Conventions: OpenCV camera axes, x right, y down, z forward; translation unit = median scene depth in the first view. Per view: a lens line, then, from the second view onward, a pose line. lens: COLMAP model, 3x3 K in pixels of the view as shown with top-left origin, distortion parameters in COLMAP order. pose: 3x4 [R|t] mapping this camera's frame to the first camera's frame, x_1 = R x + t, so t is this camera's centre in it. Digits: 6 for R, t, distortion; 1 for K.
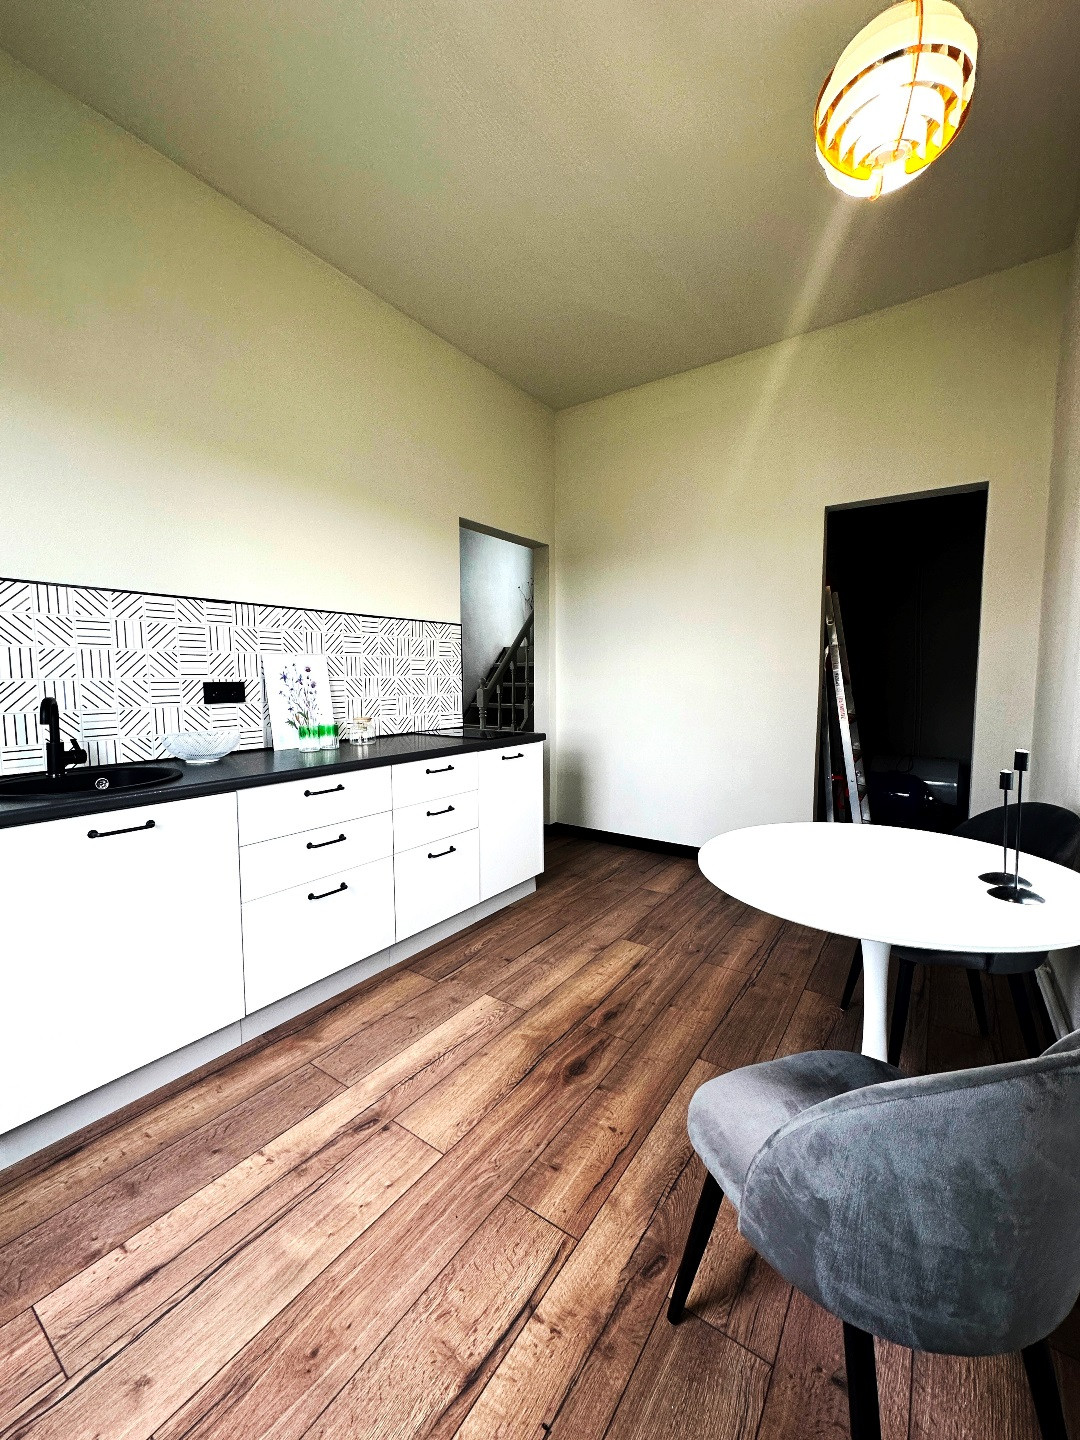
lens RADIAL K [[586.2, 0, 538.6], [0, 586.2, 710.7], [0, 0, 1]] dist [0.011850, -0.000160]
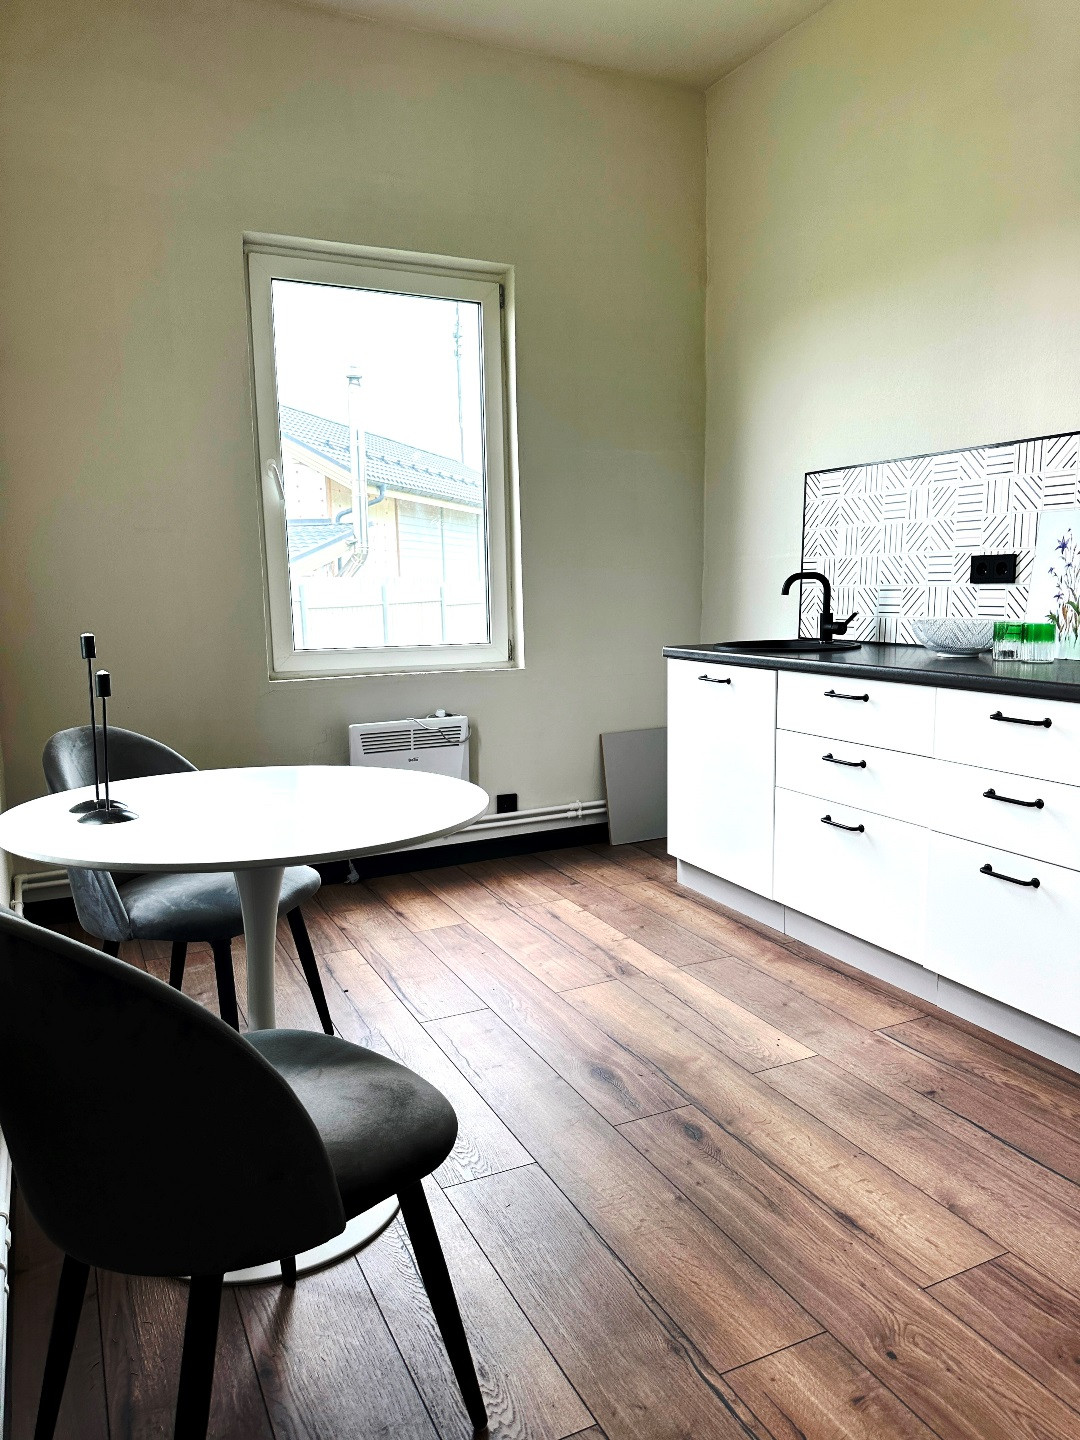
lens RADIAL K [[1013.0, 0, 546.1], [0, 1013.0, 722.3], [0, 0, 1]] dist [0.054916, -0.061646]
pose [[-0.488584, 0.133936, -0.862176, 1.002282], [-0.032848, 0.984624, 0.171572, -0.049558], [0.871899, 0.112148, -0.476671, 1.297020]]
